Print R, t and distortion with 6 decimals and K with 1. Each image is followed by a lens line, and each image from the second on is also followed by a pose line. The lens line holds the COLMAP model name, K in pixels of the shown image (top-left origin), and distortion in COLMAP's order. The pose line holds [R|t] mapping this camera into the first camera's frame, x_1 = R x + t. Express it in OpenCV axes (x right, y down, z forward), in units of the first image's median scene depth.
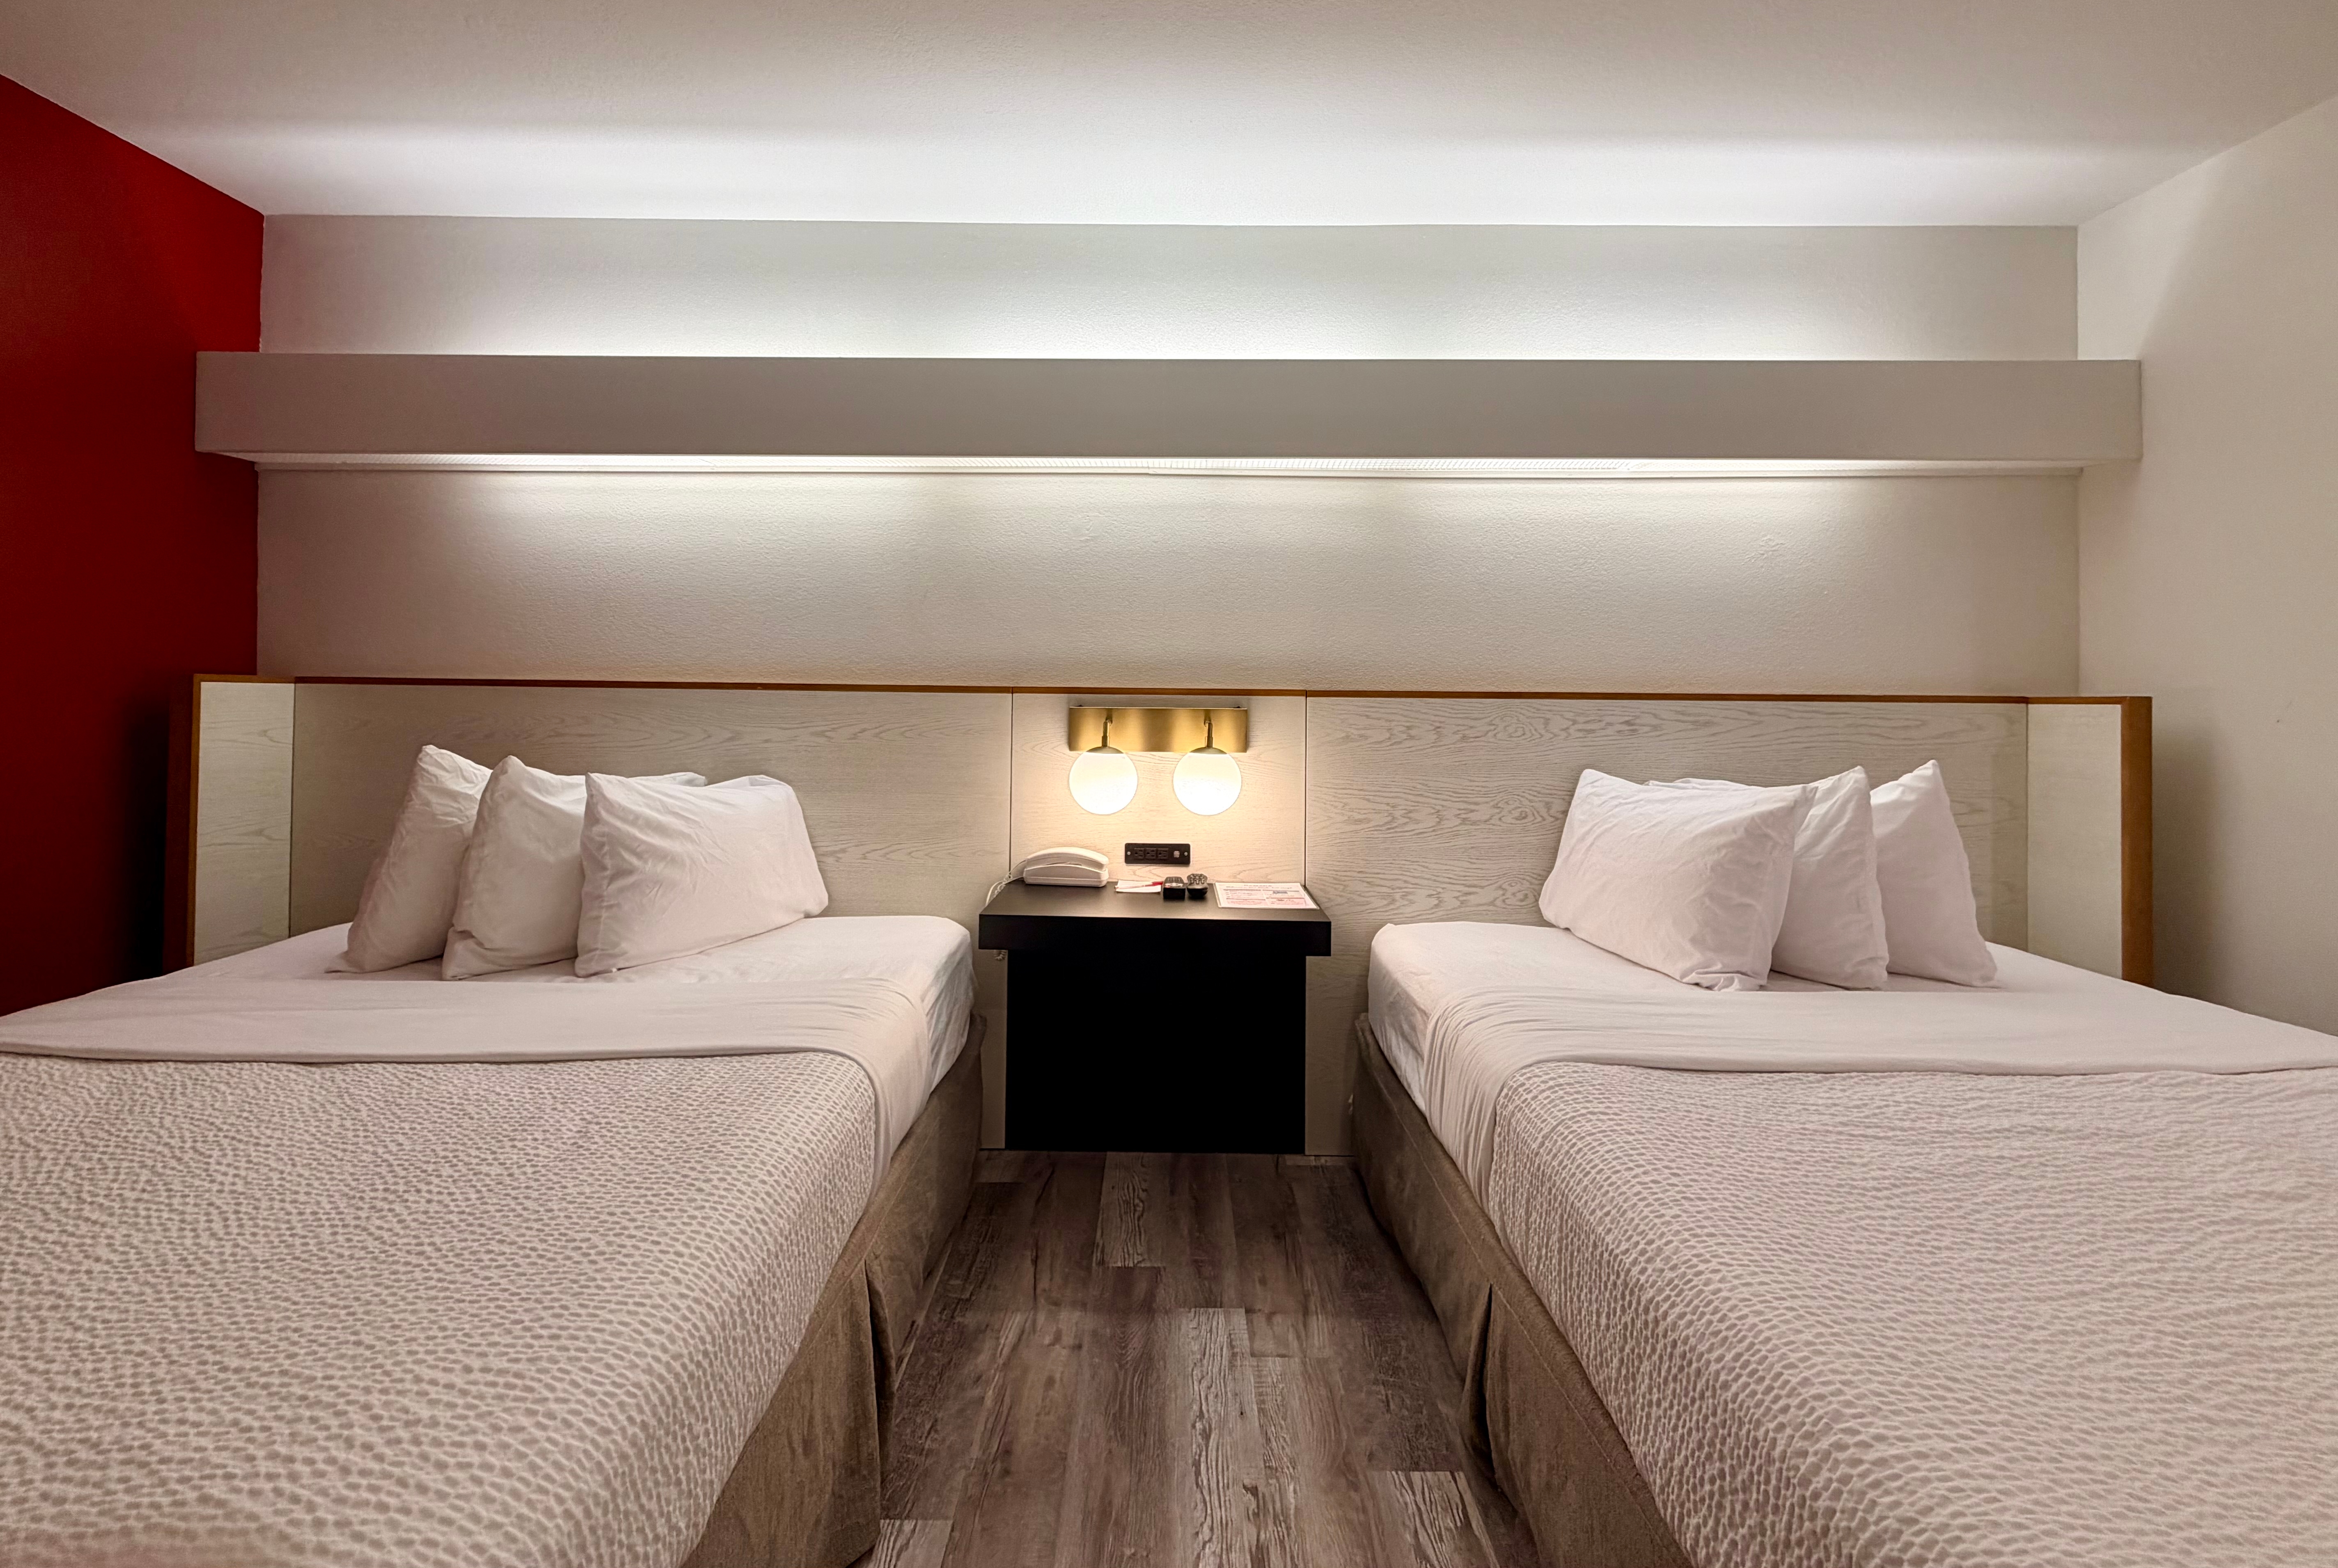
lens RADIAL K [[935.2, 0, 1168.6], [0, 935.2, 687.9], [0, 0, 1]] dist [-0.000130, 0.000018]
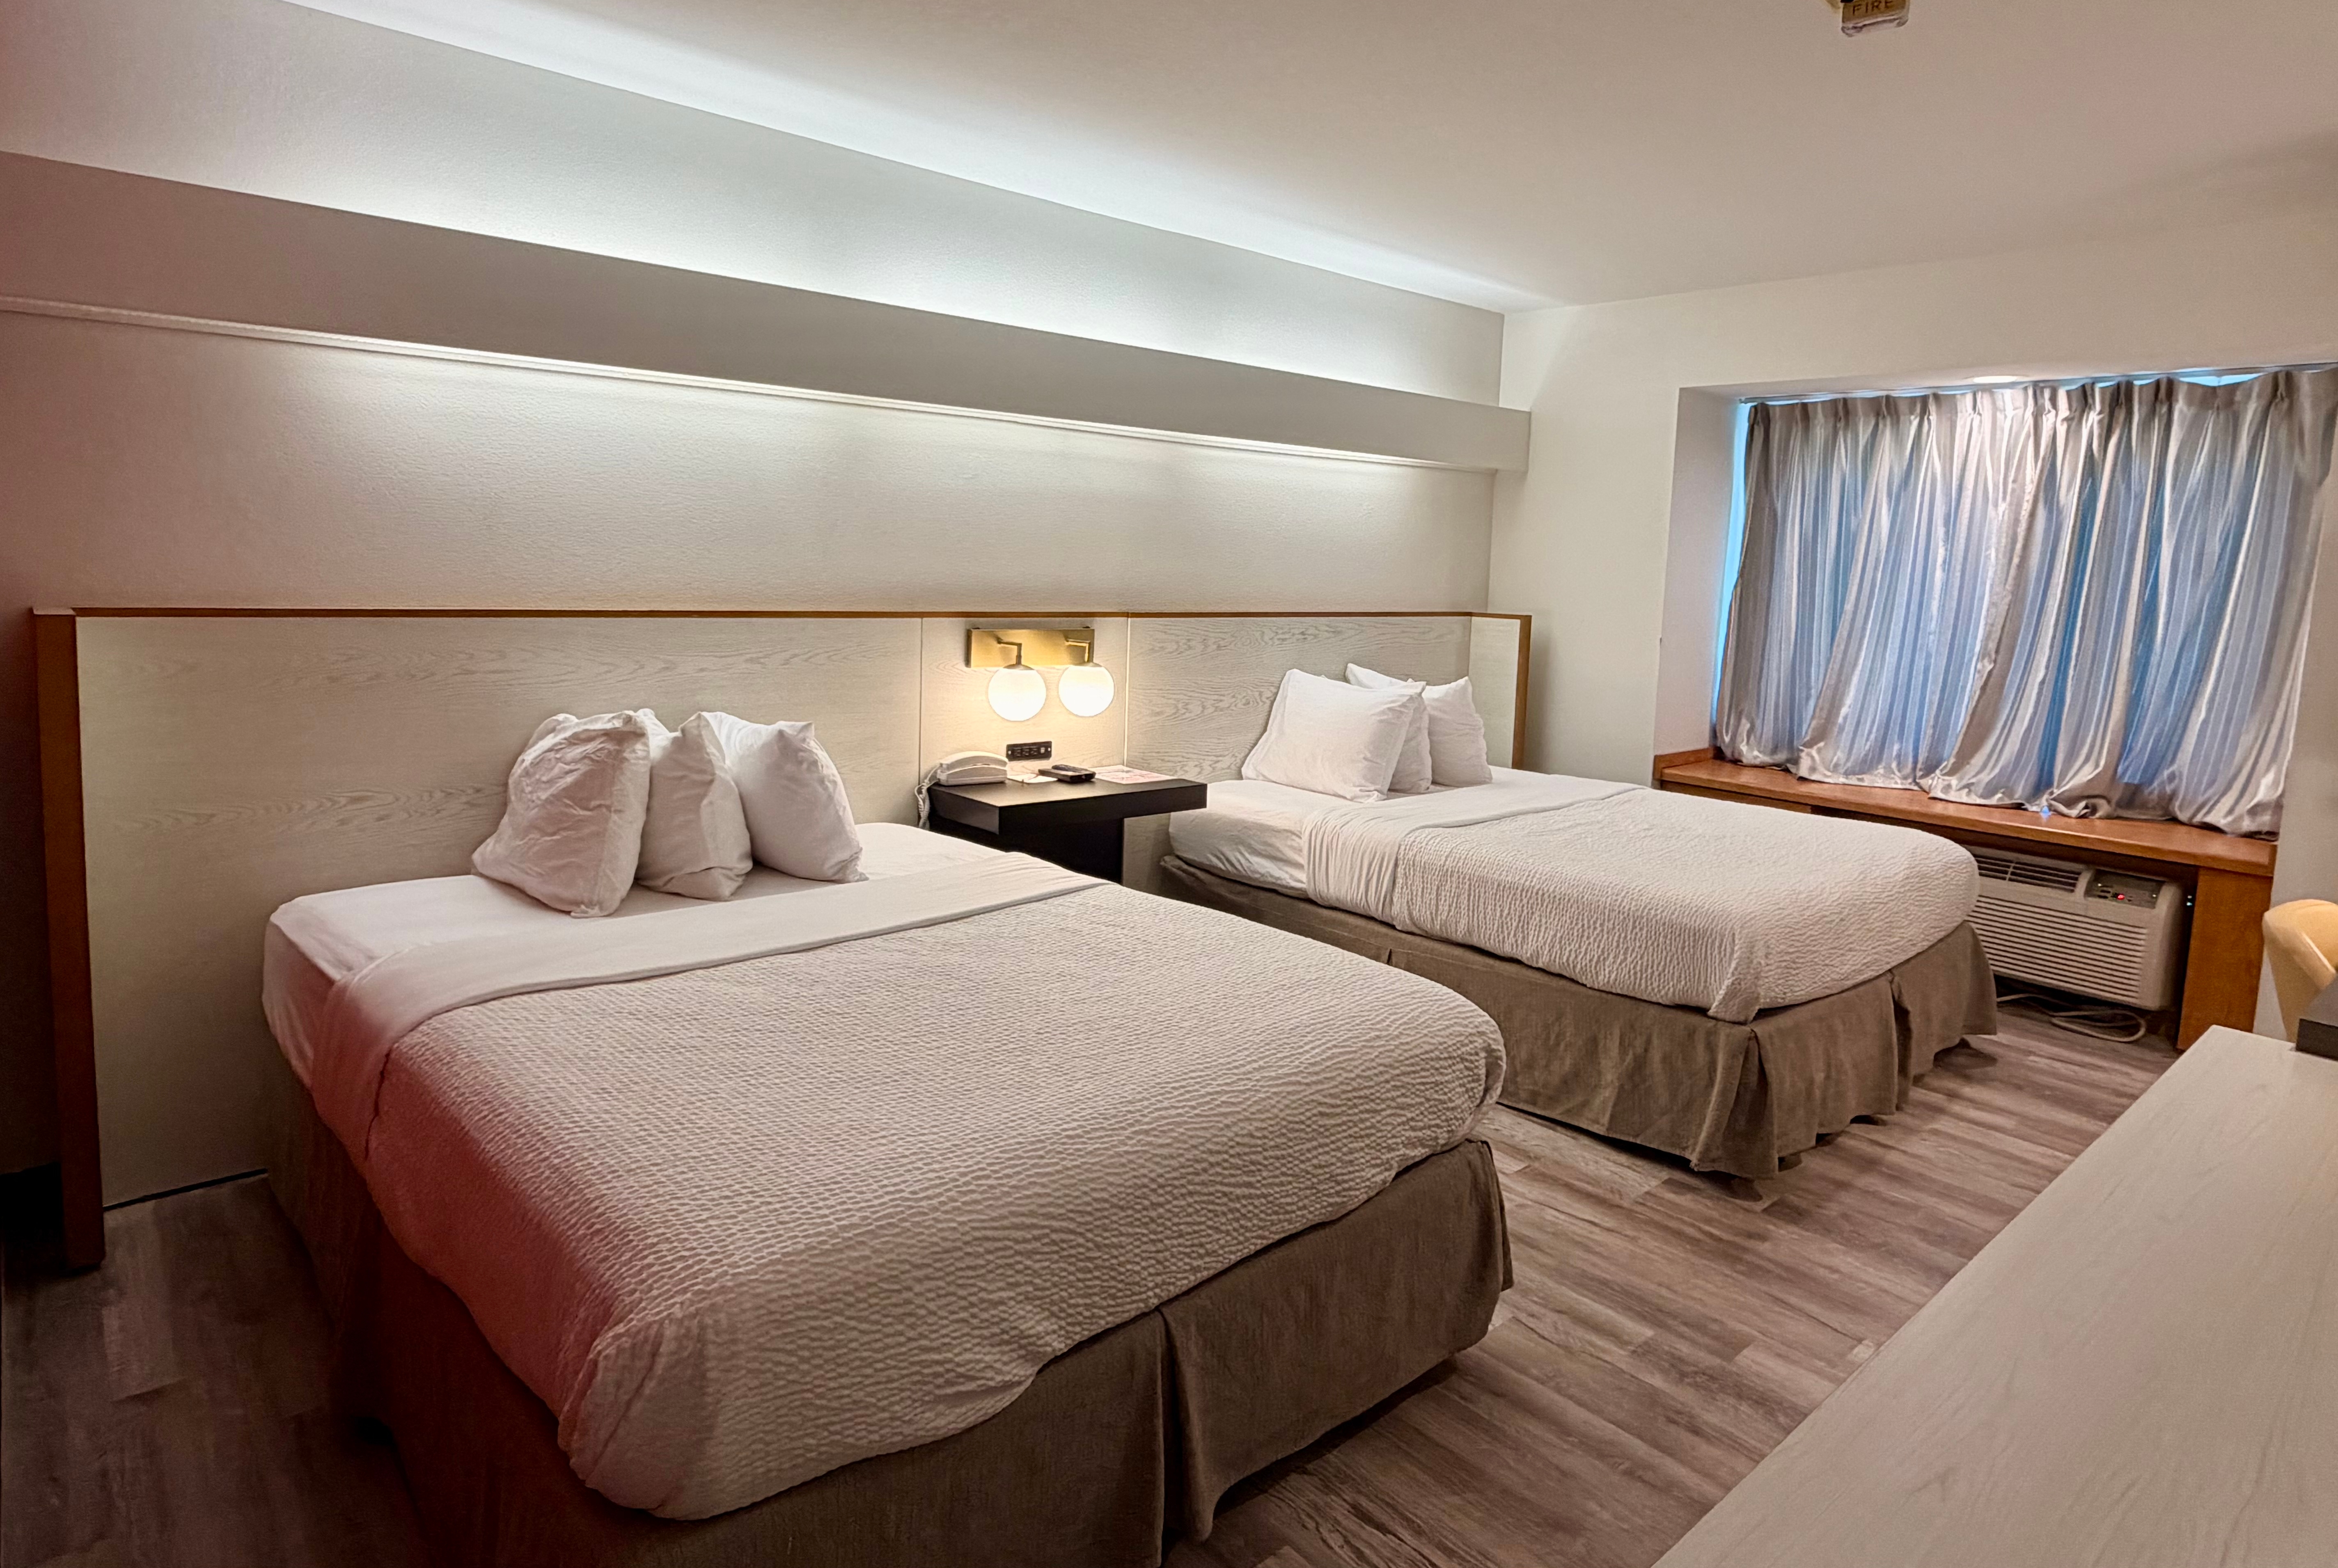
lens RADIAL K [[1301.7, 0, 1167.8], [0, 1301.7, 694.3], [0, 0, 1]] dist [-0.002539, 0.001558]
pose [[0.746567, -0.052484, 0.663237, -0.982080], [-0.033199, 0.992703, 0.115927, -0.092946], [-0.664481, -0.108566, 0.739377, -0.338035]]
